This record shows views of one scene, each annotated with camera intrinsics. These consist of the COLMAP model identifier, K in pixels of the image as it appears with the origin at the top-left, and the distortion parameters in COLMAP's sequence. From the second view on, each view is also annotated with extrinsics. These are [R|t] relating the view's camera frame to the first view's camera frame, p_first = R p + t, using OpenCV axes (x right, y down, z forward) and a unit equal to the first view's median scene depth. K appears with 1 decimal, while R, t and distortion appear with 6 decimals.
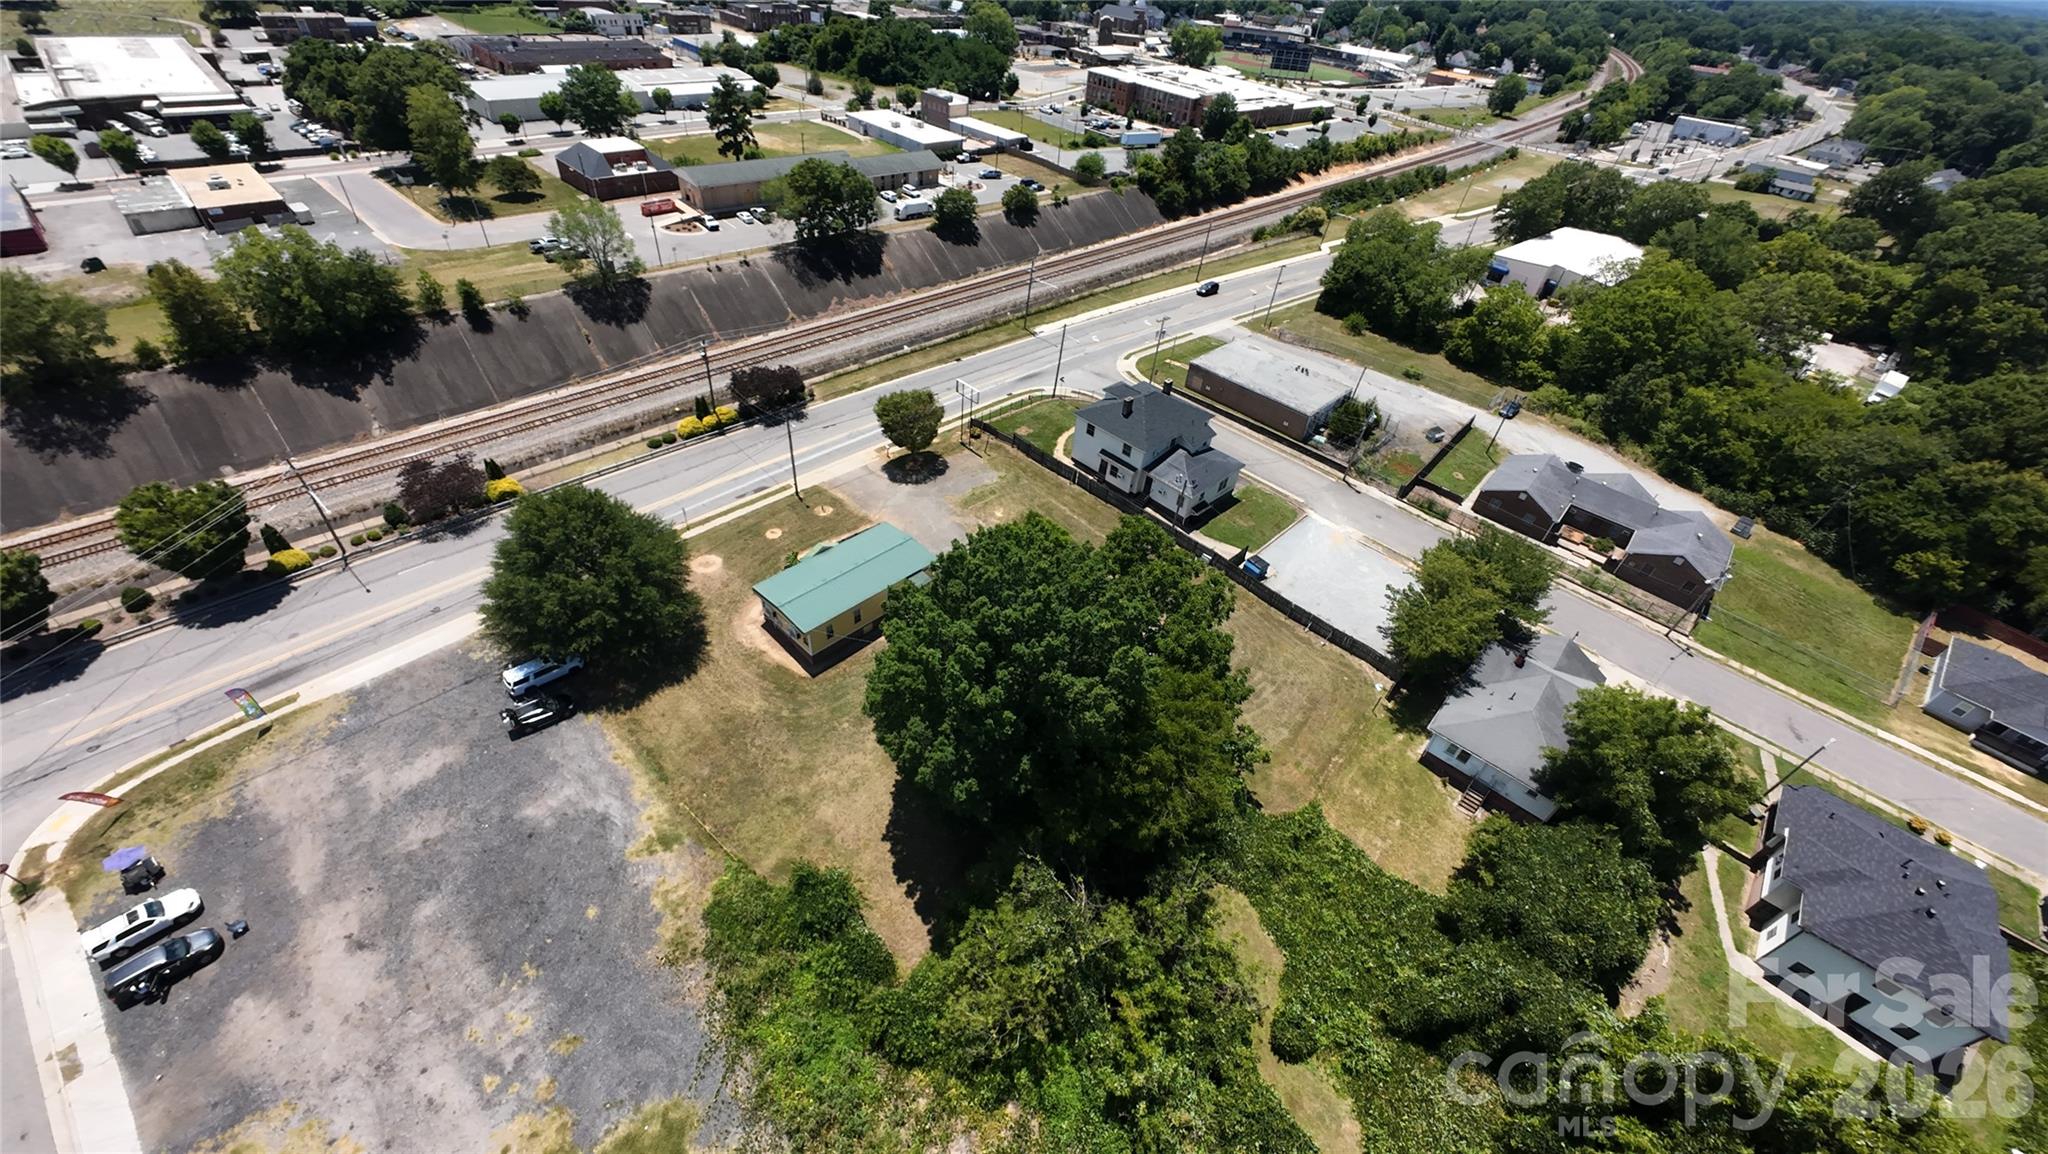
lens RADIAL K [[780.1, 0, 1038.7], [0, 780.1, 581.3], [0, 0, 1]] dist [-0.000359, 0.001866]
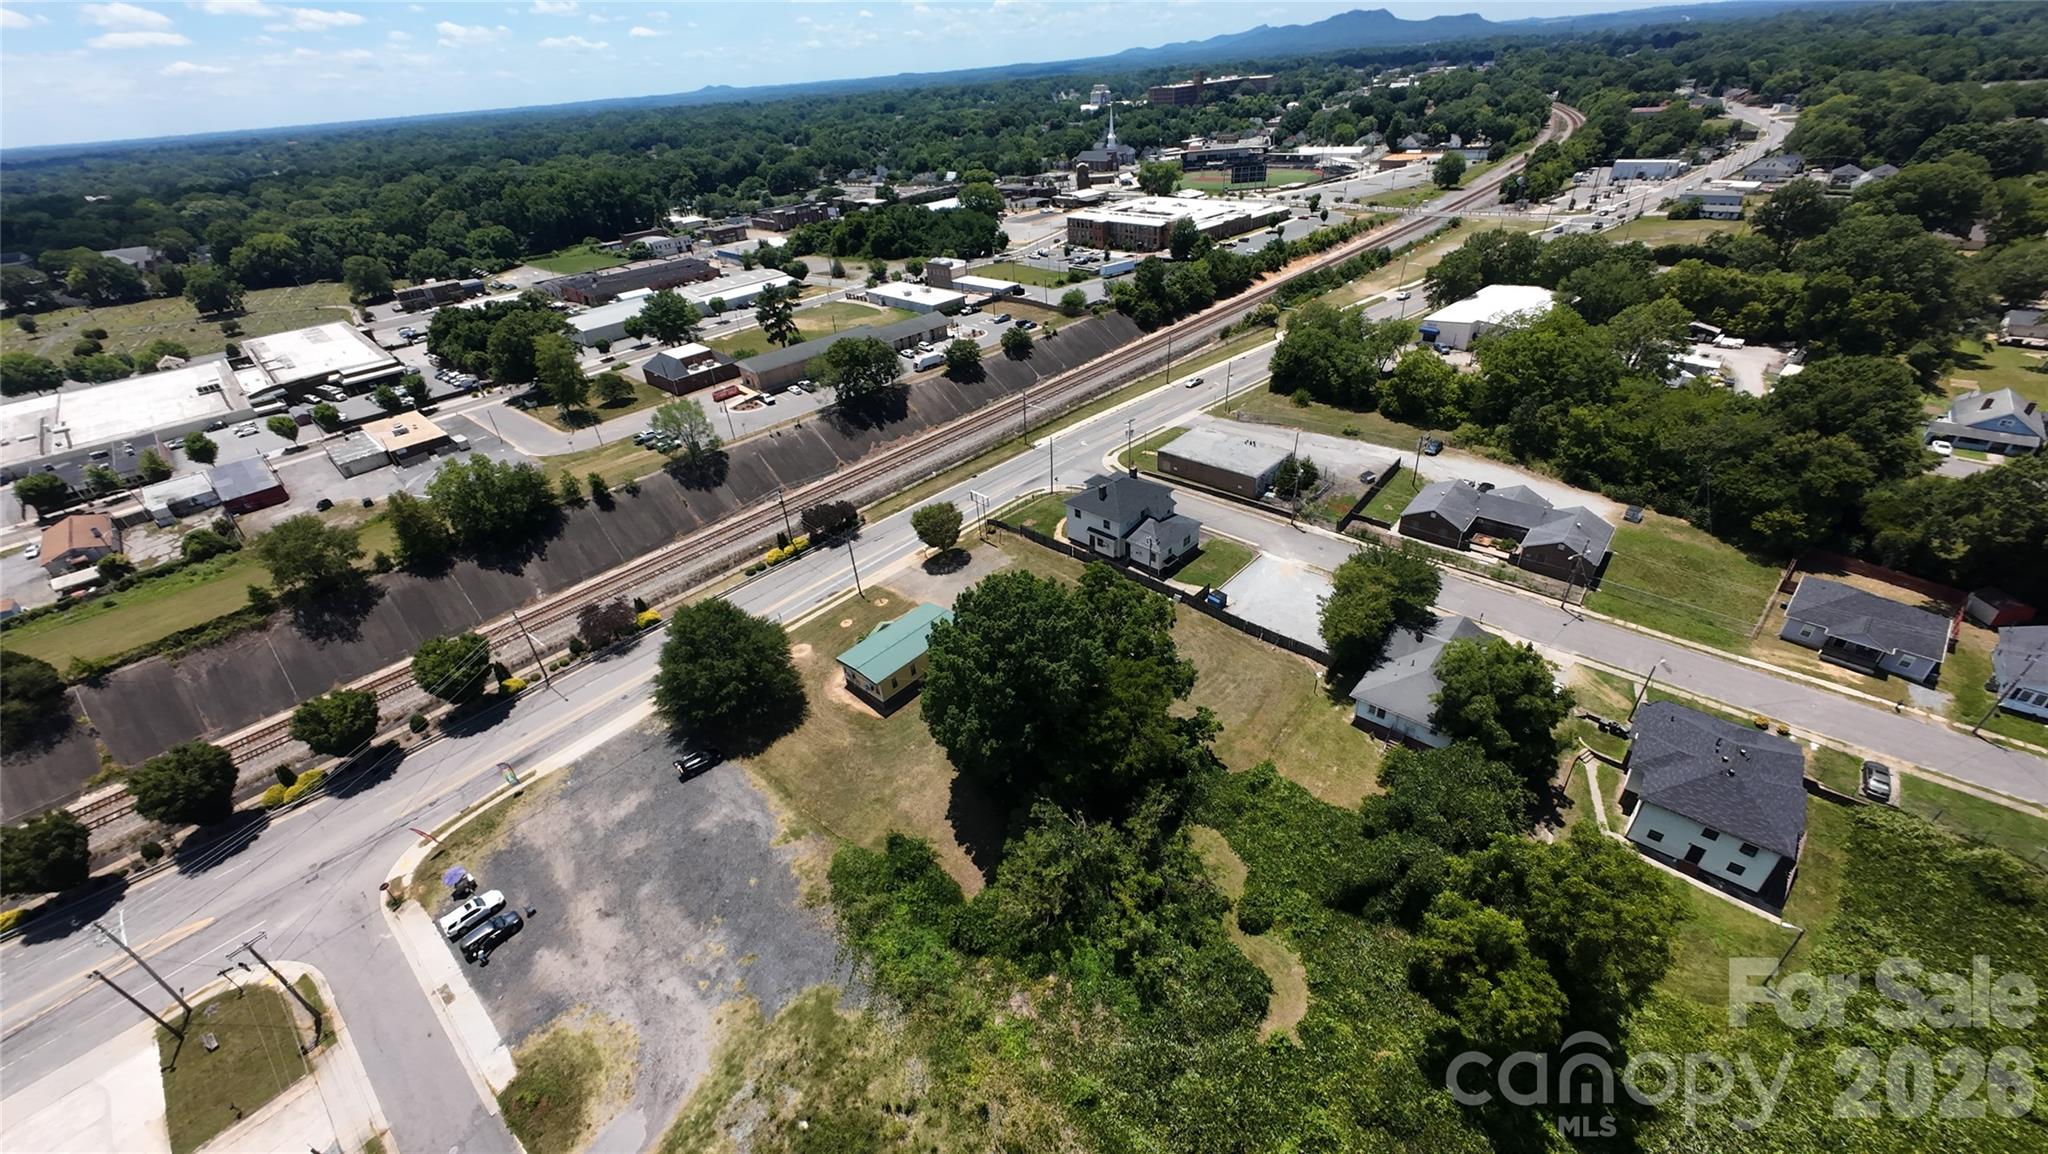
lens RADIAL K [[780.1, 0, 1038.7], [0, 780.1, 581.3], [0, 0, 1]] dist [-0.000359, 0.001866]
pose [[0.988178, -0.139772, -0.062989, 0.064404], [0.130320, 0.982227, -0.135082, 0.074971], [0.080751, 0.125276, 0.988830, -0.243724]]
